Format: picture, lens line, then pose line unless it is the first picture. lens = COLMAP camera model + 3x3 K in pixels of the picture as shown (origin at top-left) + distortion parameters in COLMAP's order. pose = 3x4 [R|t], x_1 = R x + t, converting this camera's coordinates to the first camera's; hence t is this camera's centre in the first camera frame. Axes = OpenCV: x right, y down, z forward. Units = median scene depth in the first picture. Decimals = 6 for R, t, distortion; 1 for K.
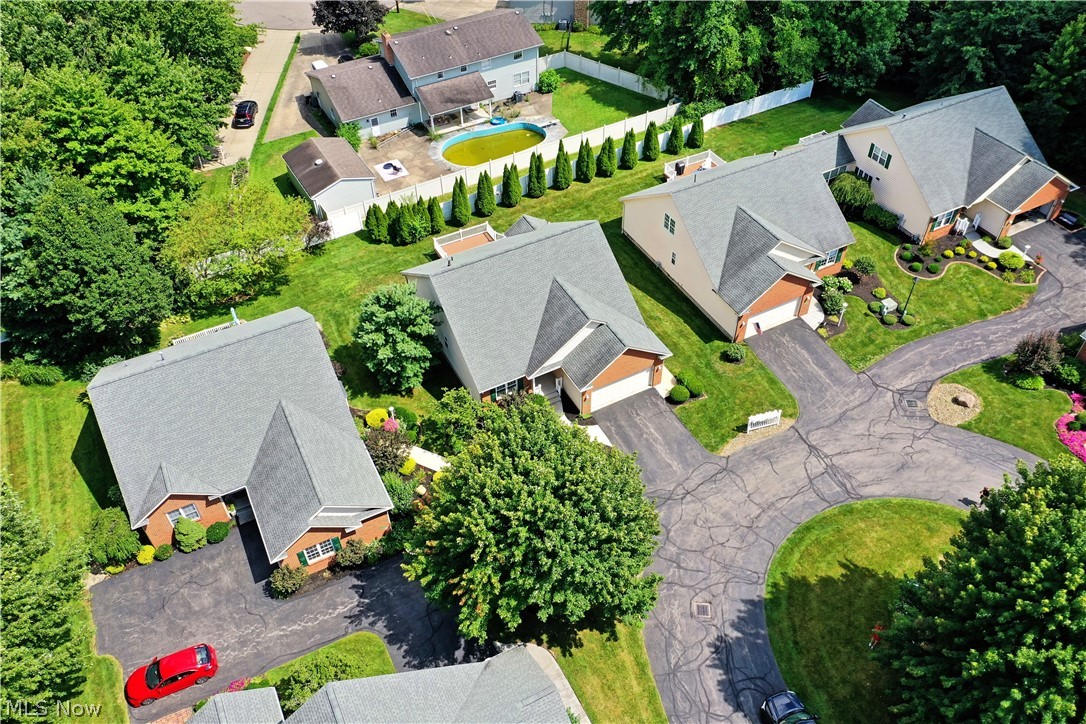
lens RADIAL K [[862.8, 0, 539.0], [0, 862.8, 355.4], [0, 0, 1]] dist [0.019328, -0.003043]
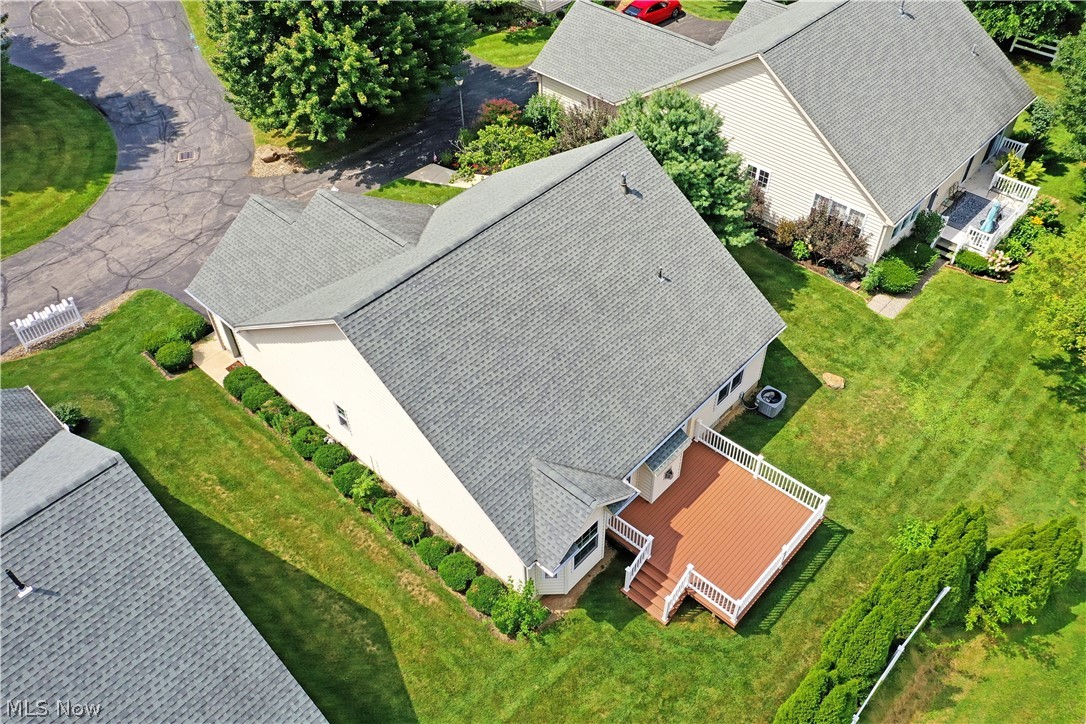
lens RADIAL K [[862.8, 0, 539.0], [0, 862.8, 355.4], [0, 0, 1]] dist [0.019328, -0.003043]
pose [[-0.943245, 0.261453, -0.204772, 0.065729], [-0.200854, 0.041921, 0.978724, -0.574331], [0.264474, 0.964305, 0.012972, 1.085038]]
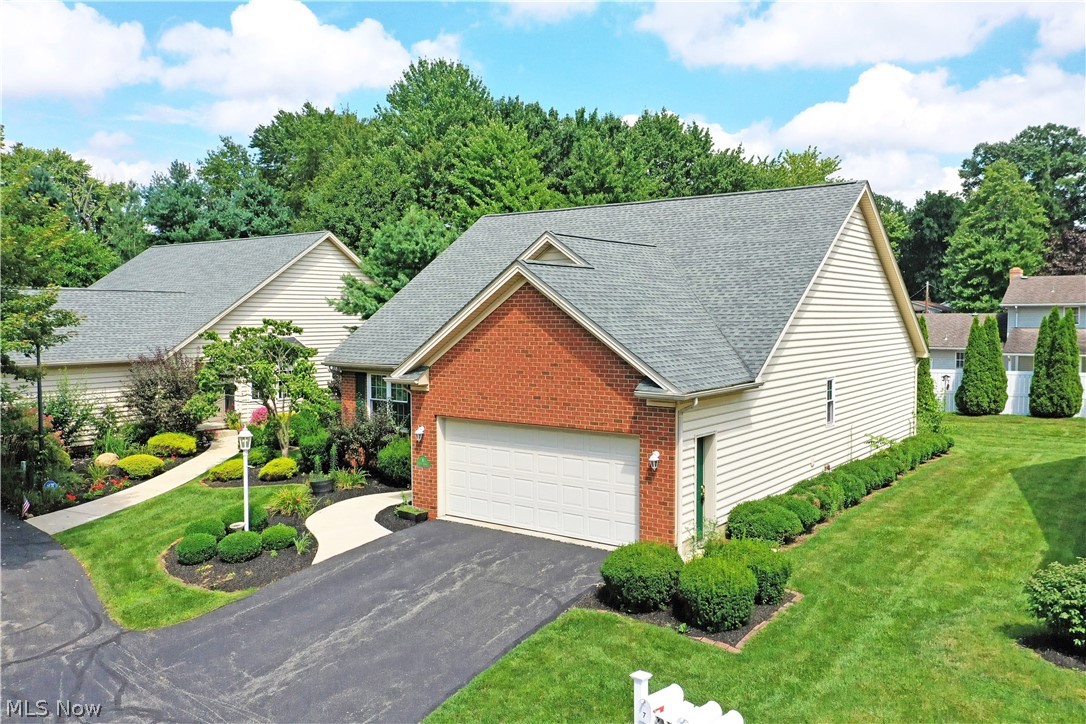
lens RADIAL K [[862.8, 0, 539.0], [0, 862.8, 355.4], [0, 0, 1]] dist [0.019328, -0.003043]
pose [[0.434799, 0.065332, -0.898155, 0.353034], [-0.631756, 0.732881, -0.252525, 0.078116], [0.641743, 0.677212, 0.359930, 0.872812]]
